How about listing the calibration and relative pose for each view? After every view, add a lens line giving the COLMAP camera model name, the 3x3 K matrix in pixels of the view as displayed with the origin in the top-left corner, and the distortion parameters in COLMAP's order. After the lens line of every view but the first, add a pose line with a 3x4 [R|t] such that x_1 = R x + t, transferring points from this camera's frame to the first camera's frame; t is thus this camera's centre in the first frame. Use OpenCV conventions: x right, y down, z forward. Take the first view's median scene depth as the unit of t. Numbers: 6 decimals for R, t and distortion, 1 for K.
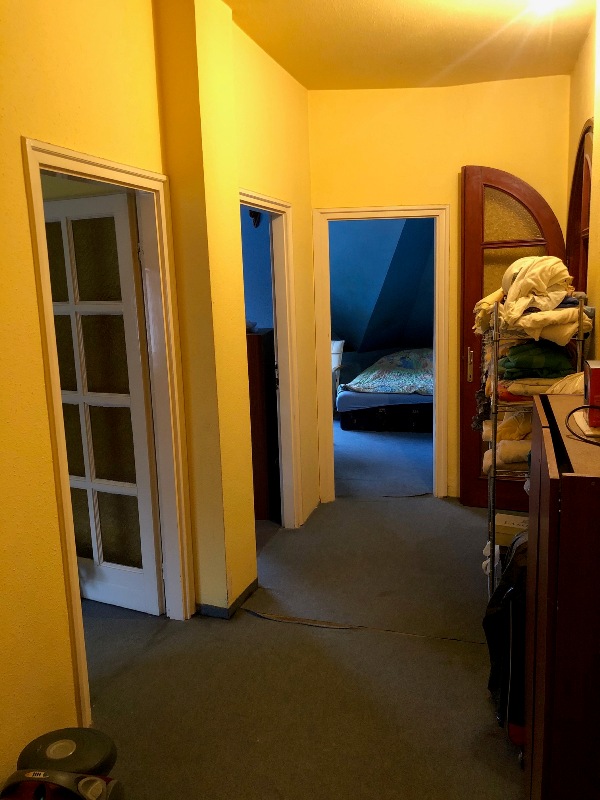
lens RADIAL K [[659.8, 0, 299.4], [0, 659.8, 400.4], [0, 0, 1]] dist [0.028587, 0.006297]
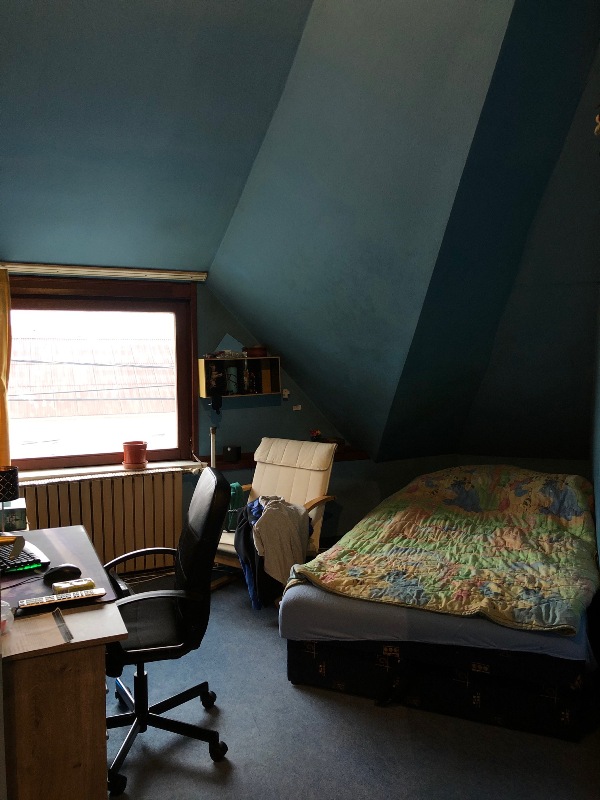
lens RADIAL K [[659.8, 0, 301.3], [0, 659.8, 398.9], [0, 0, 1]] dist [0.028587, 0.006297]
pose [[0.994472, 0.029195, -0.100858, 0.093497], [-0.039668, 0.993844, -0.103442, -0.075299], [0.097217, 0.106871, 0.989509, 0.522659]]
